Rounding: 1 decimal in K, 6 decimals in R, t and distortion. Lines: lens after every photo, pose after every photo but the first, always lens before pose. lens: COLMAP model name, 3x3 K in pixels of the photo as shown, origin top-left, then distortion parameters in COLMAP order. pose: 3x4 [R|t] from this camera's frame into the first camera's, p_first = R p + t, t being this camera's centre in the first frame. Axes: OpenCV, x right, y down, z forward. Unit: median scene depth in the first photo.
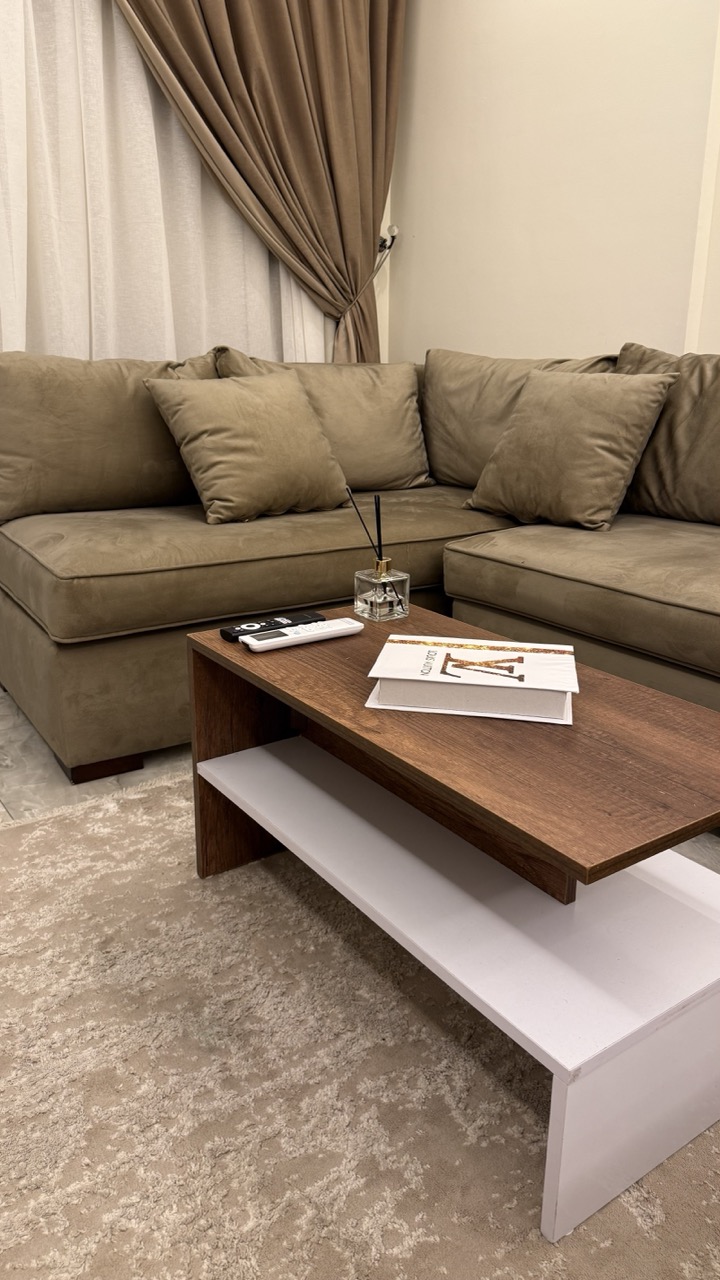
lens RADIAL K [[924.1, 0, 366.9], [0, 924.1, 638.1], [0, 0, 1]] dist [0.059593, -0.083286]
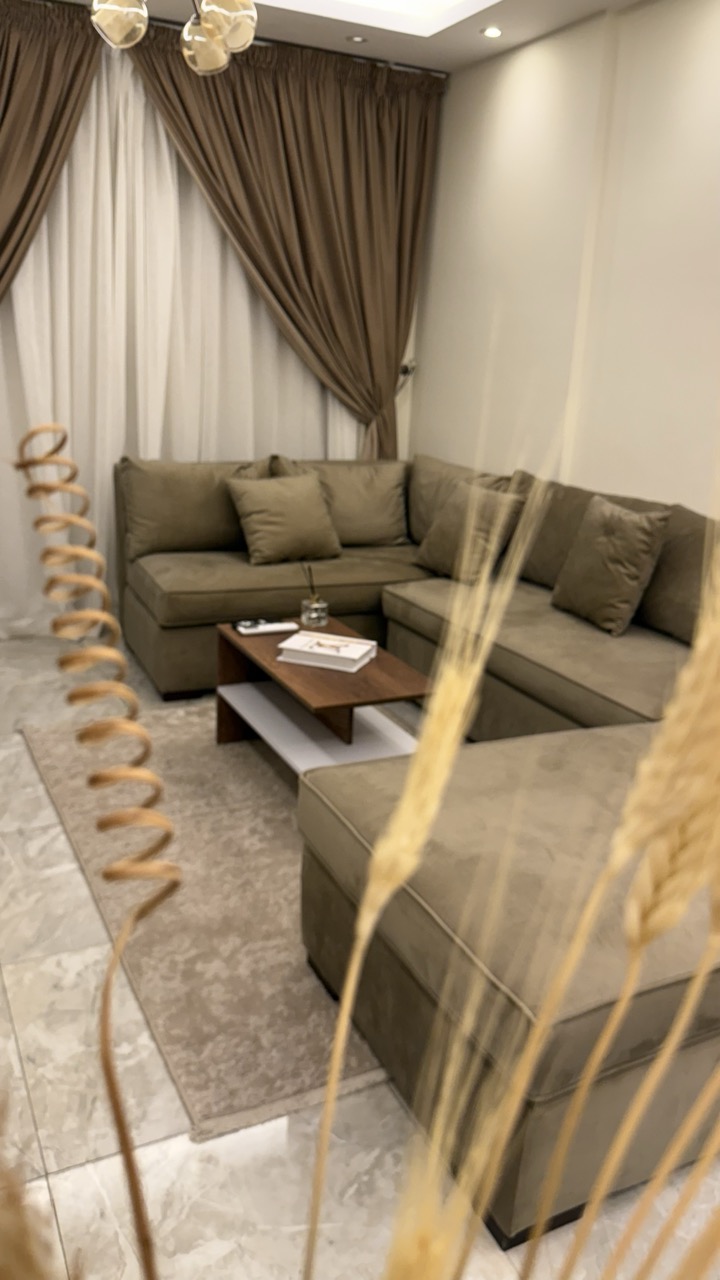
lens RADIAL K [[963.1, 0, 357.9], [0, 963.1, 643.5], [0, 0, 1]] dist [0.071528, -0.061612]
pose [[0.987144, 0.078953, -0.138970, 0.324548], [-0.079981, 0.996795, -0.001820, 0.012423], [0.138381, 0.012912, 0.990295, -0.856323]]
